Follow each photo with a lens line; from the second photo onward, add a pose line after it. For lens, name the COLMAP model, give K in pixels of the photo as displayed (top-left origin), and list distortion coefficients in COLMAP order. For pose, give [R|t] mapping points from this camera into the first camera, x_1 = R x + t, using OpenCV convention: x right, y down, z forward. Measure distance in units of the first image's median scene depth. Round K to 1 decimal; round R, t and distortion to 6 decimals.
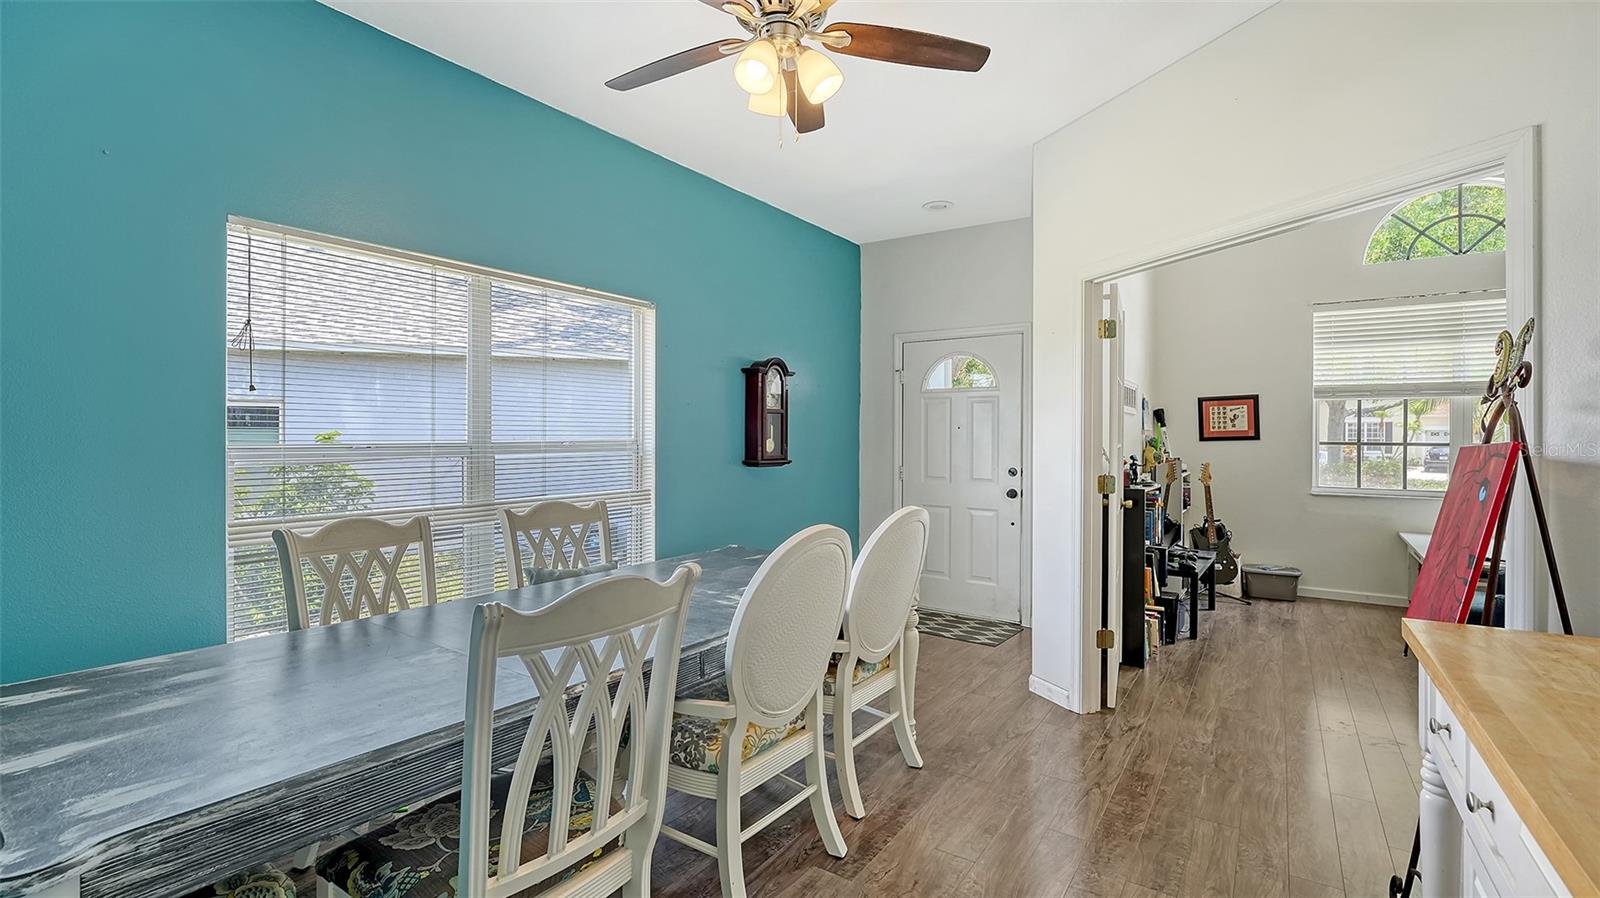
lens RADIAL K [[706.1, 0, 796.8], [0, 706.1, 436.1], [0, 0, 1]] dist [-0.013477, 0.001517]
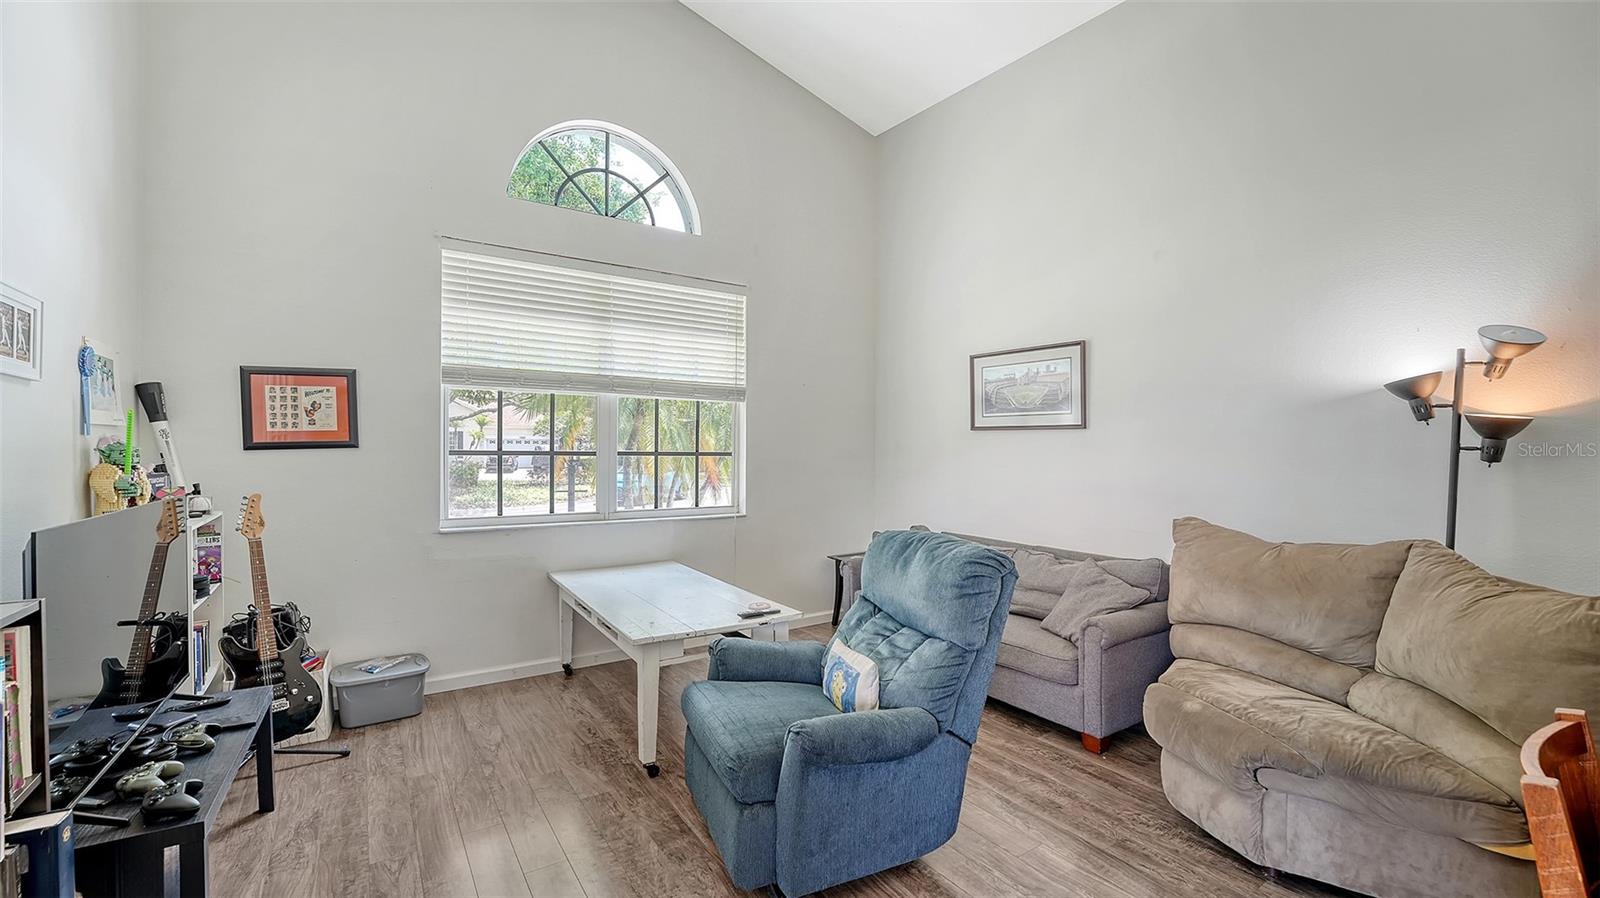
lens RADIAL K [[668.6, 0, 801.3], [0, 668.6, 454.1], [0, 0, 1]] dist [-0.017555, 0.000047]
pose [[0.376637, -0.011354, 0.926291, 0.290098], [-0.003791, 0.999898, 0.013797, 0.001806], [-0.926353, -0.008708, 0.376555, 0.456255]]
